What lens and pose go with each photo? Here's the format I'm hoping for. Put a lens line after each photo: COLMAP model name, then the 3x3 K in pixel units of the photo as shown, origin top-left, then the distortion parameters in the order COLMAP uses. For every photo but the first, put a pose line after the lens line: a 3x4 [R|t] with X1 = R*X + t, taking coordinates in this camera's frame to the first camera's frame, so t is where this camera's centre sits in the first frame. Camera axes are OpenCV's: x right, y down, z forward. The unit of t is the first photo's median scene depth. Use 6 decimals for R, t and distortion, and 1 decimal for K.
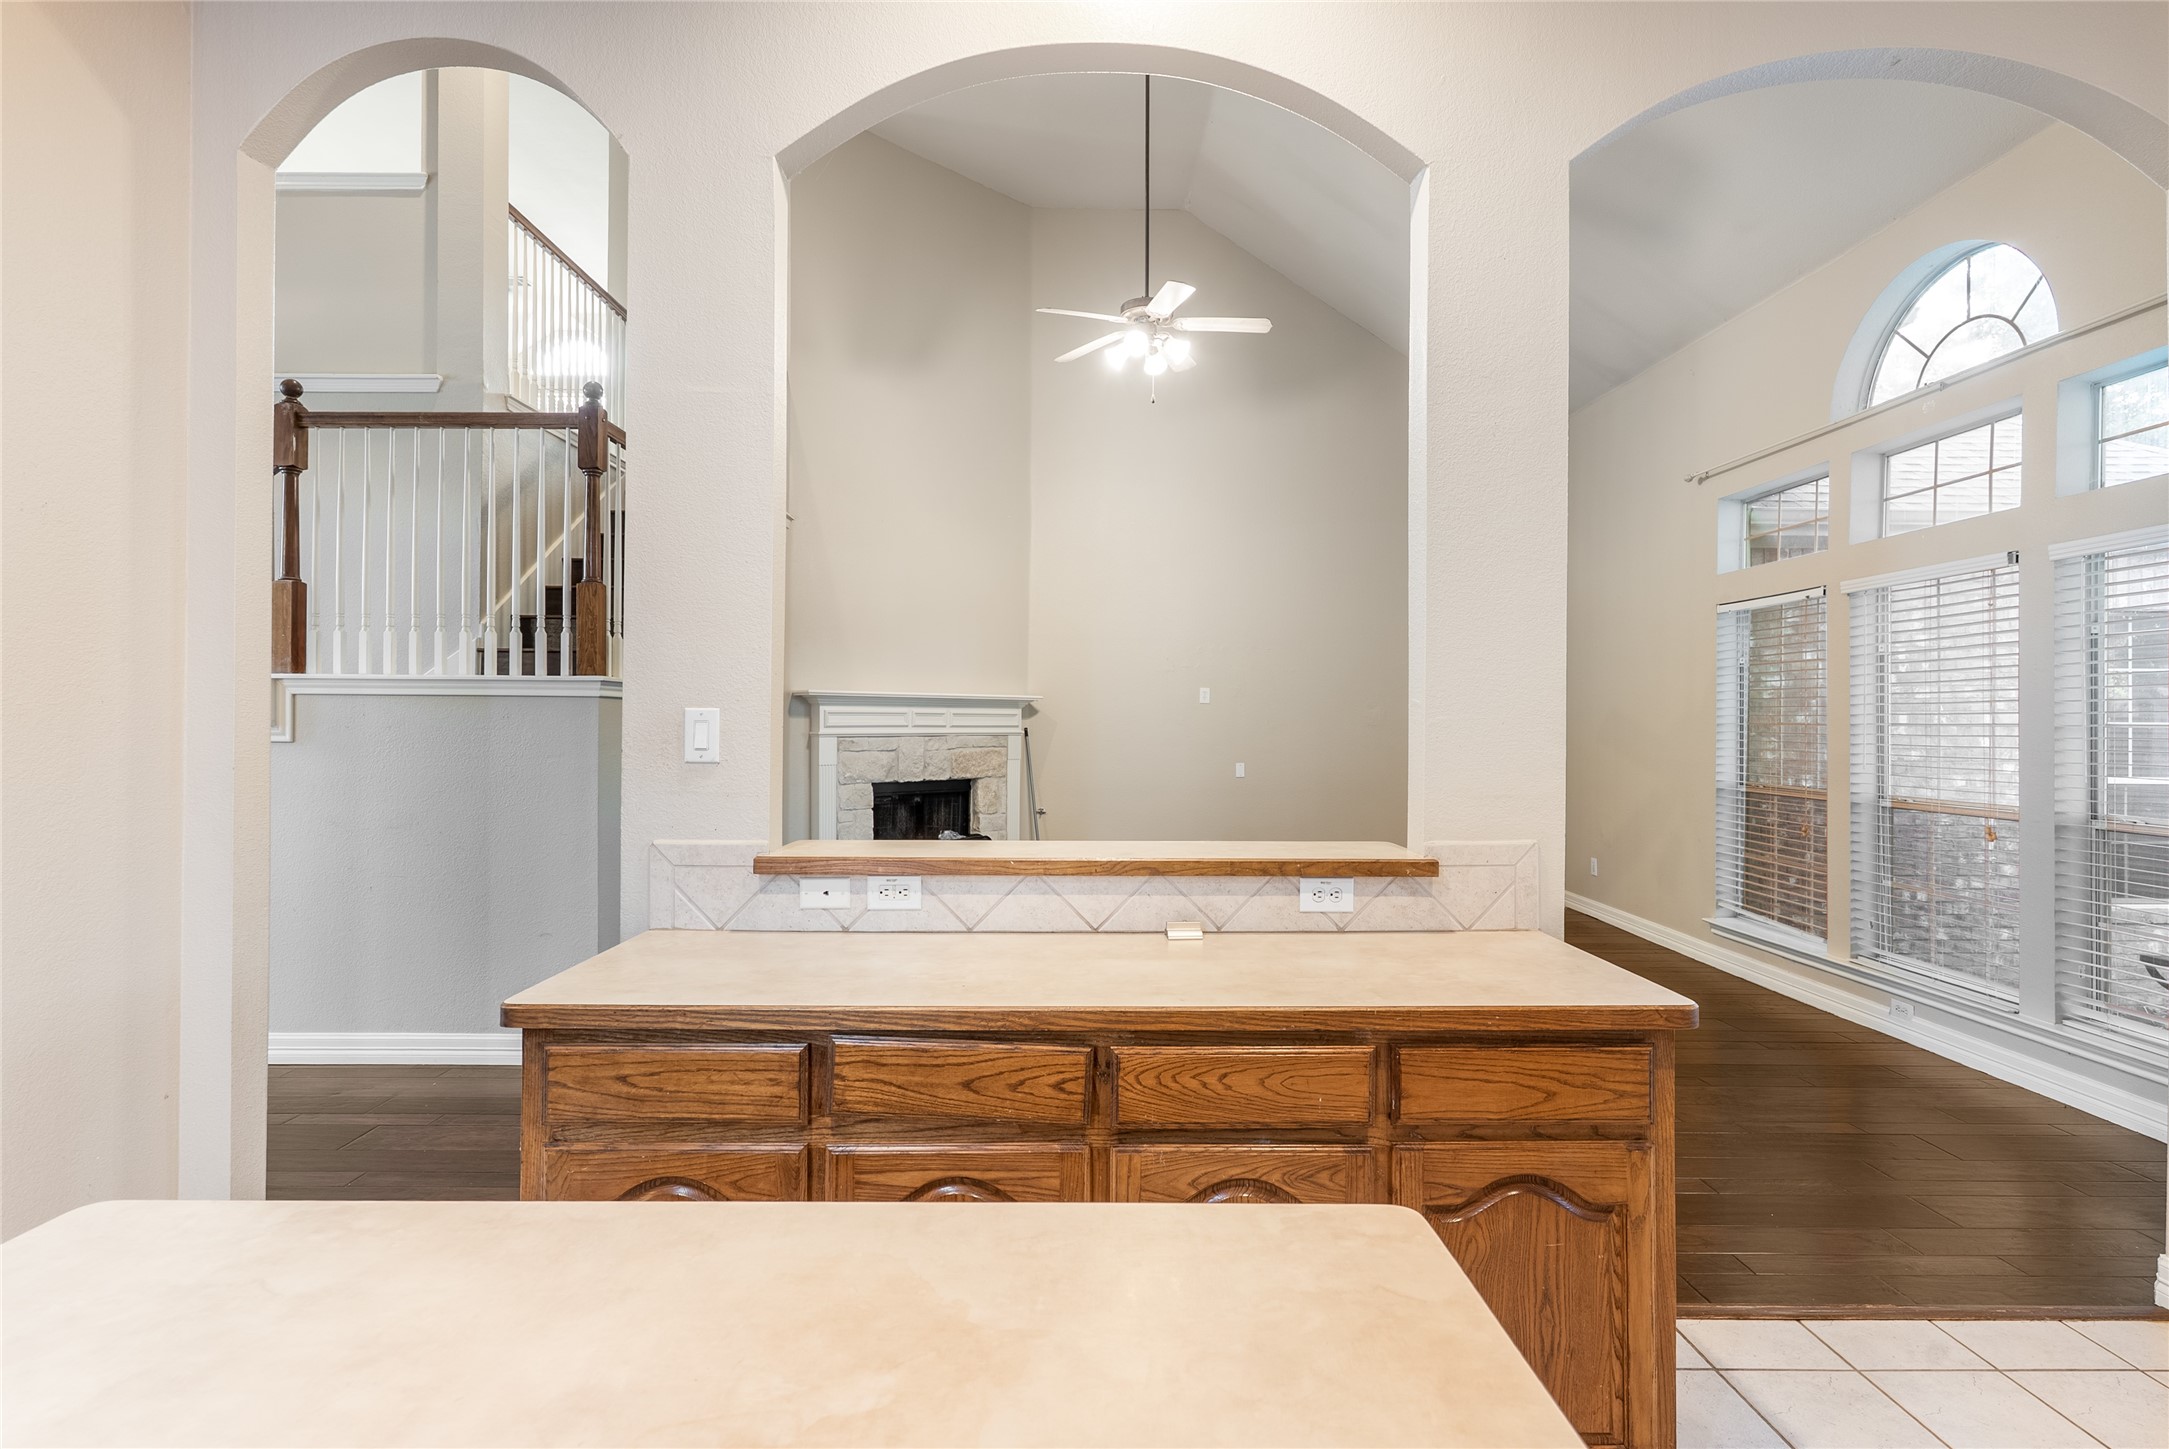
lens RADIAL K [[1060.0, 0, 1082.5], [0, 1060.0, 713.8], [0, 0, 1]] dist [0.001519, 0.000277]
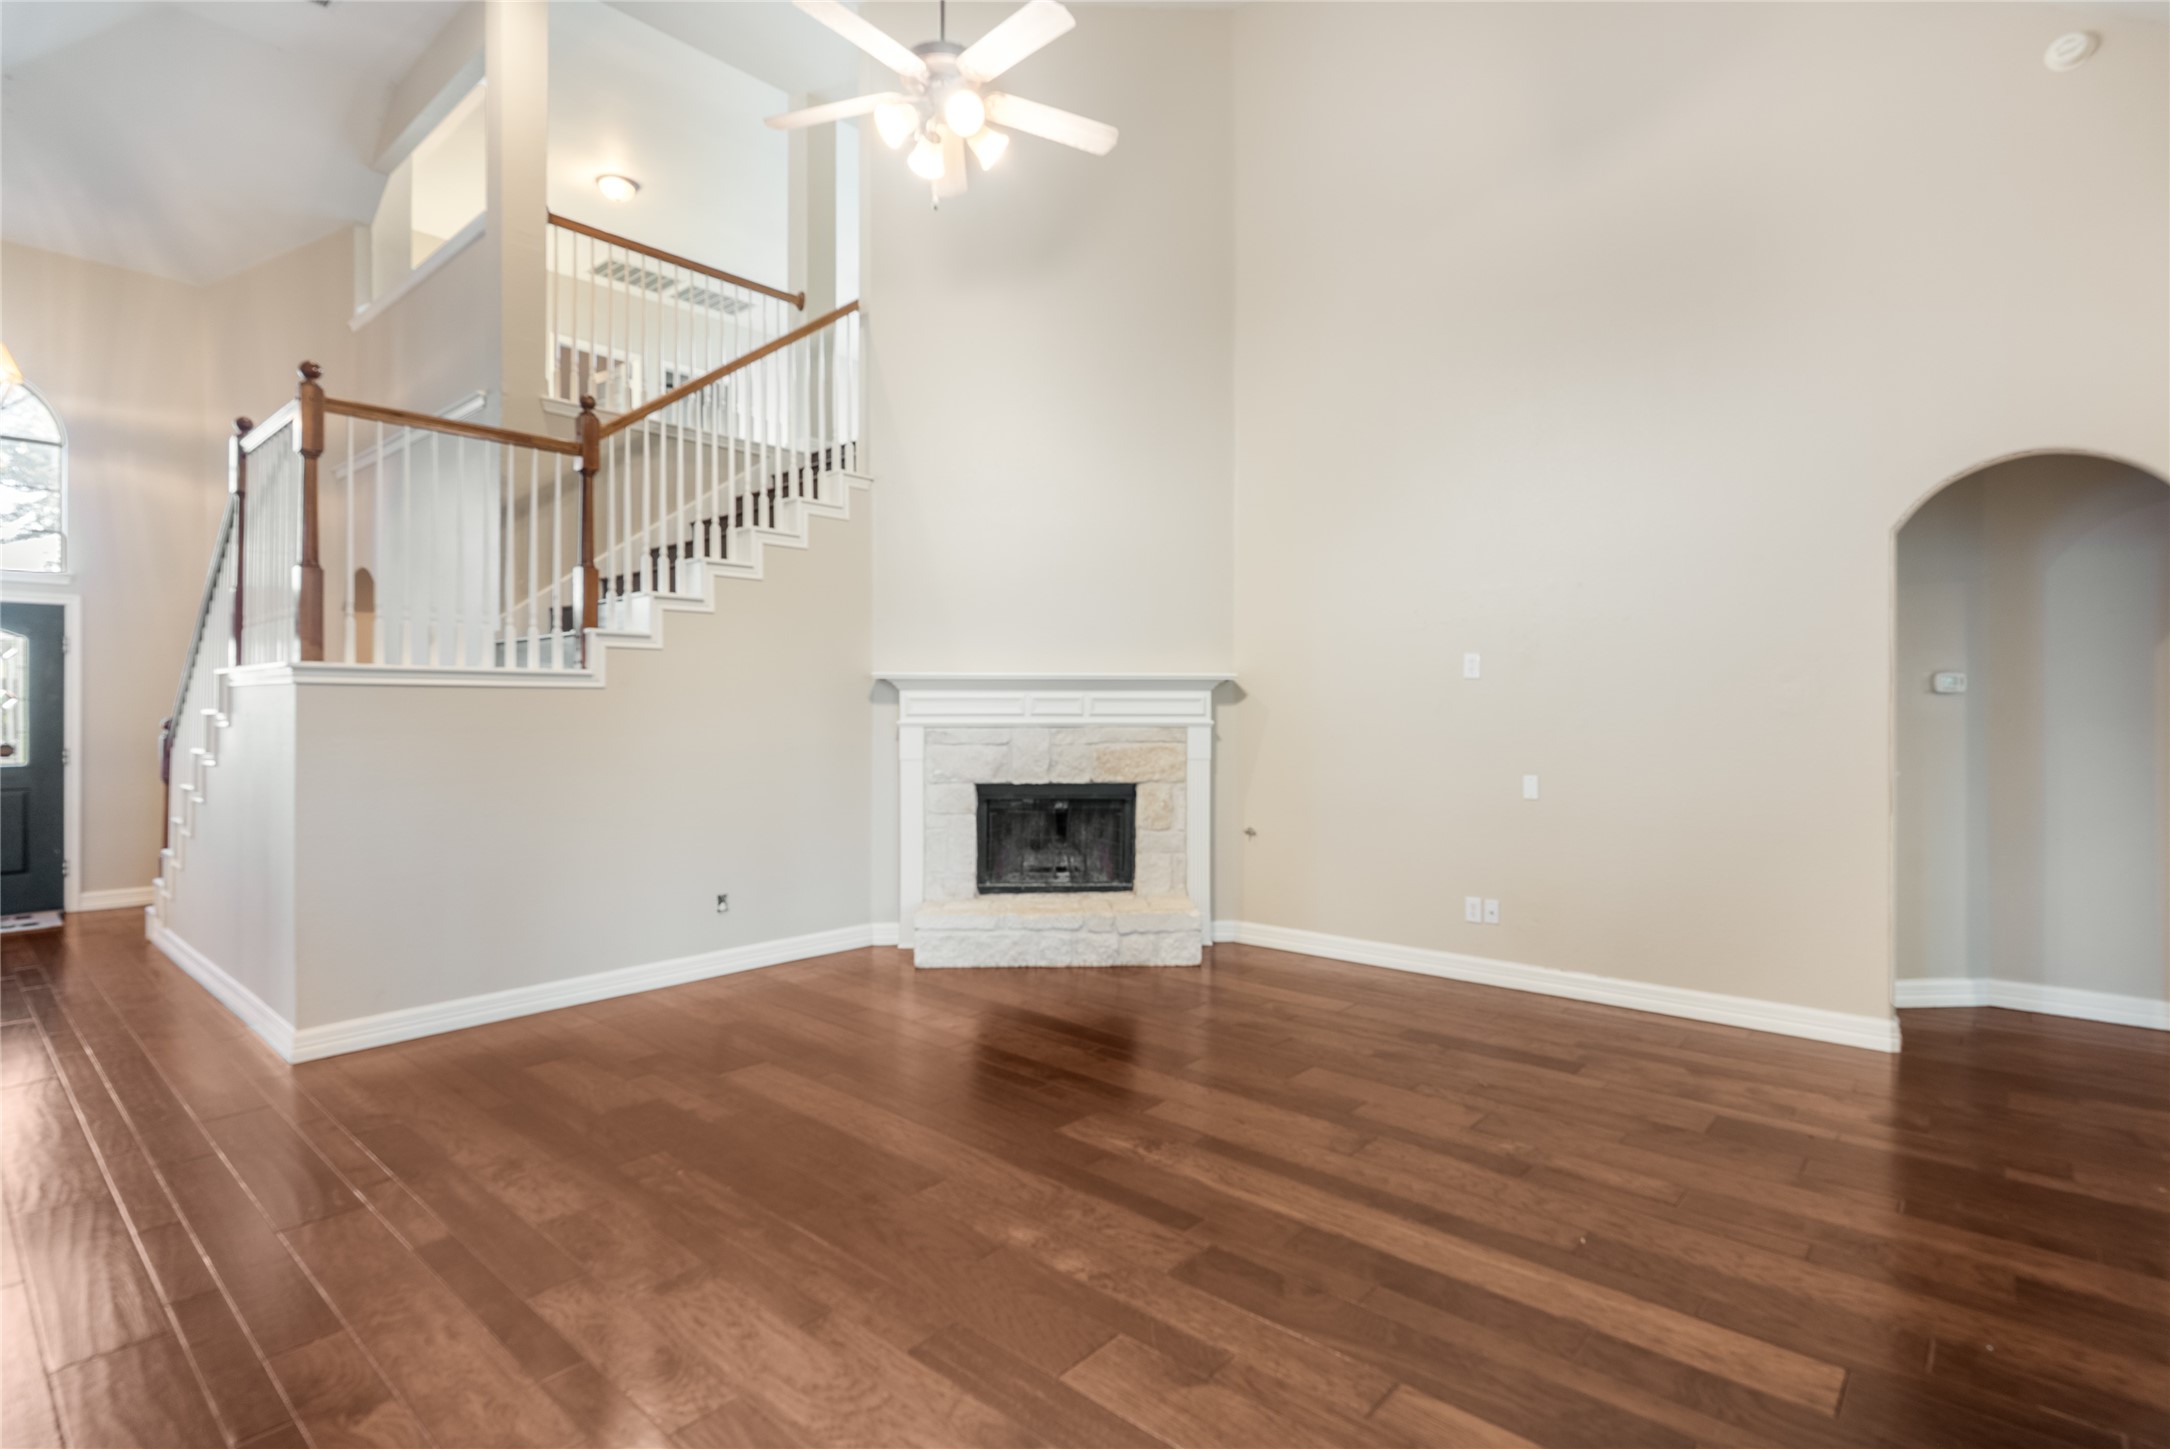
lens RADIAL K [[1060.5, 0, 1091.9], [0, 1060.5, 717.5], [0, 0, 1]] dist [0.001519, 0.000277]
pose [[0.752458, -0.004023, -0.658628, 0.426309], [0.009602, 0.999942, 0.004863, 0.010846], [0.658571, -0.009984, 0.752453, 0.449652]]
